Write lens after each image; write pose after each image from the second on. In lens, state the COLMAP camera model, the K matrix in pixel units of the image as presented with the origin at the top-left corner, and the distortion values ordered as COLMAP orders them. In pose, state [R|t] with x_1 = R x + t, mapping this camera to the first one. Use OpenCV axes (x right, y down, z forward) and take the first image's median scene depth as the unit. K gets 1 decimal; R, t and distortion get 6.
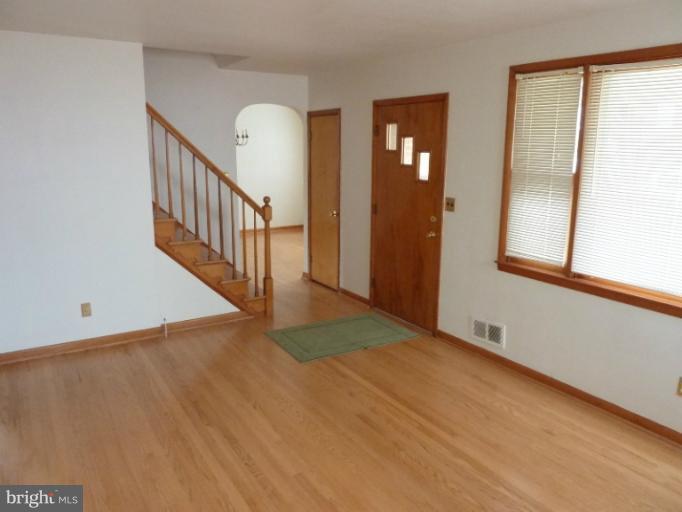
lens RADIAL K [[518.2, 0, 343.1], [0, 518.2, 254.6], [0, 0, 1]] dist [-0.008086, -0.037892]
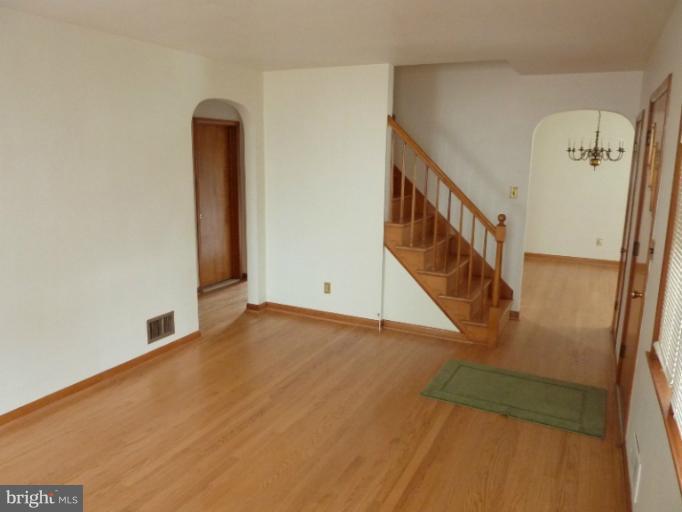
lens RADIAL K [[518.2, 0, 343.1], [0, 518.2, 254.6], [0, 0, 1]] dist [-0.008086, -0.037892]
pose [[0.514000, 0.162287, -0.842299, 0.546047], [-0.189390, 0.979178, 0.073088, -0.068000], [0.836622, 0.121956, 0.534033, 0.360405]]
